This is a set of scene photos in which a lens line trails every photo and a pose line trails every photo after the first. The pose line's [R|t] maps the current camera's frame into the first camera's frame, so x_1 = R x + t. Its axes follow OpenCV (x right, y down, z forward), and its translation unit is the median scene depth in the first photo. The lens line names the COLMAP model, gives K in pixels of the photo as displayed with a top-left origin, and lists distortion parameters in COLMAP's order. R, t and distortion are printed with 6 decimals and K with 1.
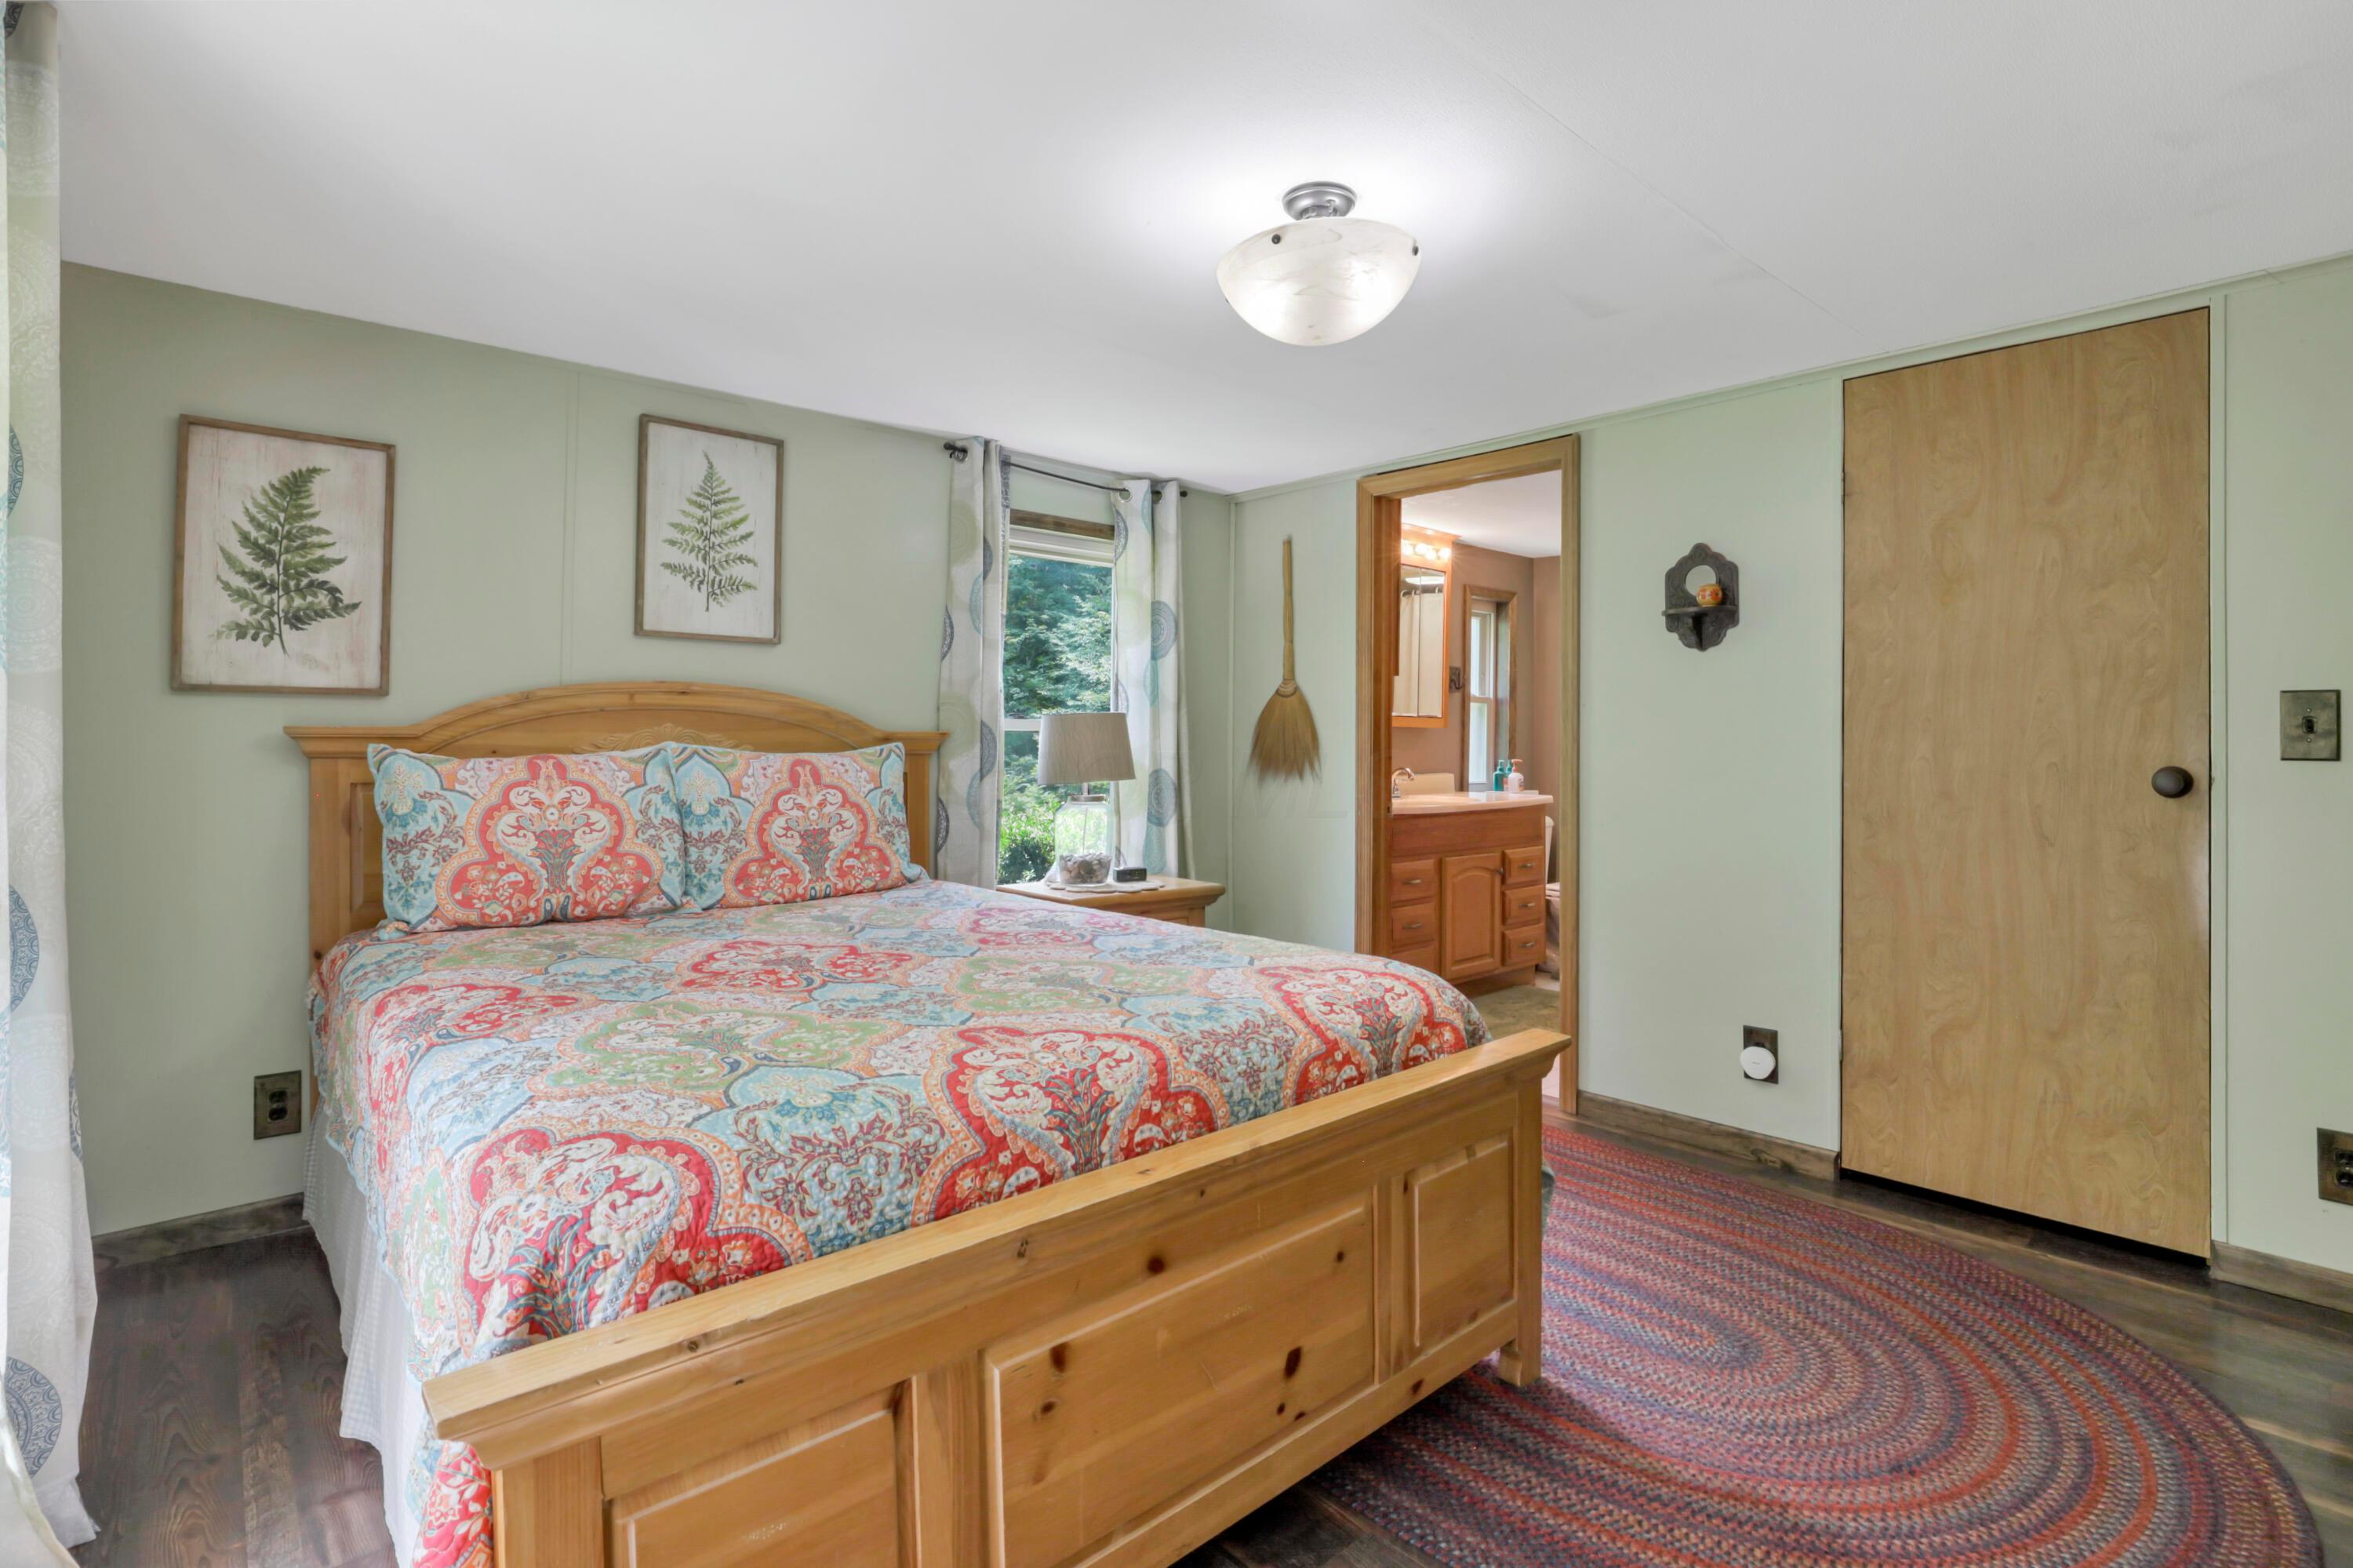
lens RADIAL K [[1104.8, 0, 1152.4], [0, 1104.8, 729.4], [0, 0, 1]] dist [-0.035586, 0.008059]
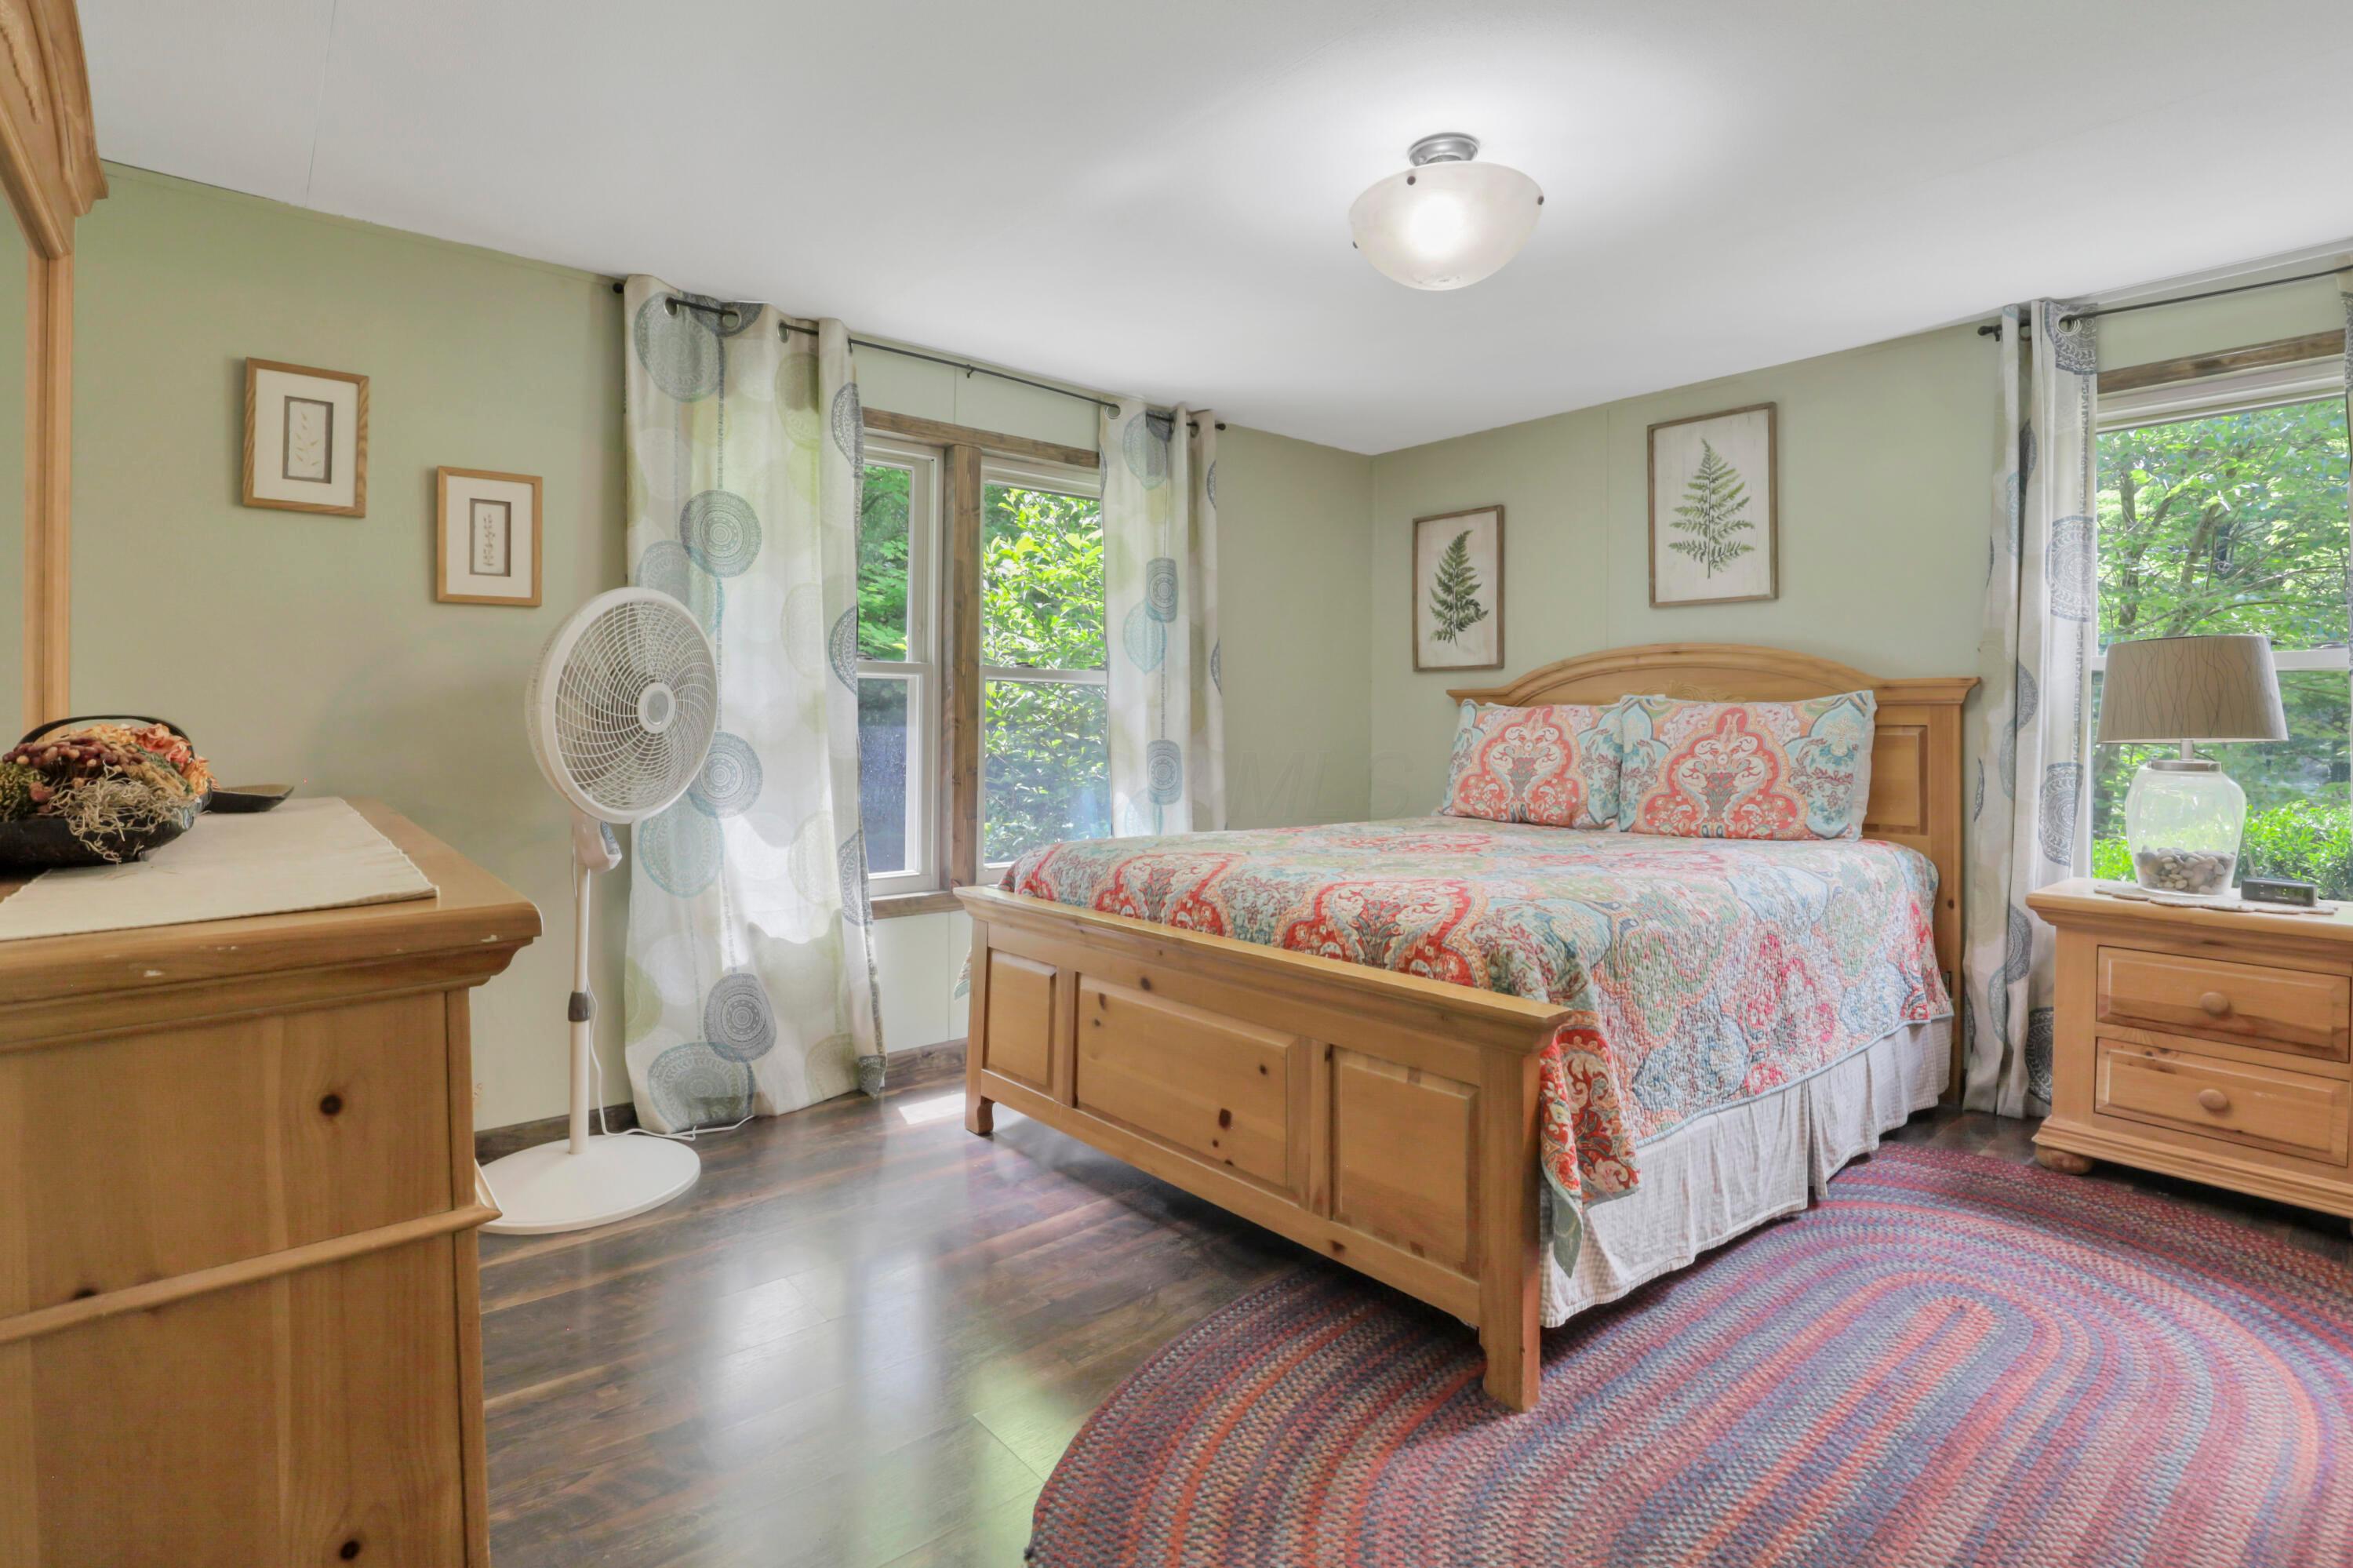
lens RADIAL K [[1104.8, 0, 1152.4], [0, 1104.8, 729.4], [0, 0, 1]] dist [-0.035586, 0.008059]
pose [[-0.013245, 0.001961, -0.999910, 0.827964], [0.004780, 0.999987, 0.001898, 0.048077], [0.999901, -0.004754, -0.013254, 0.509603]]
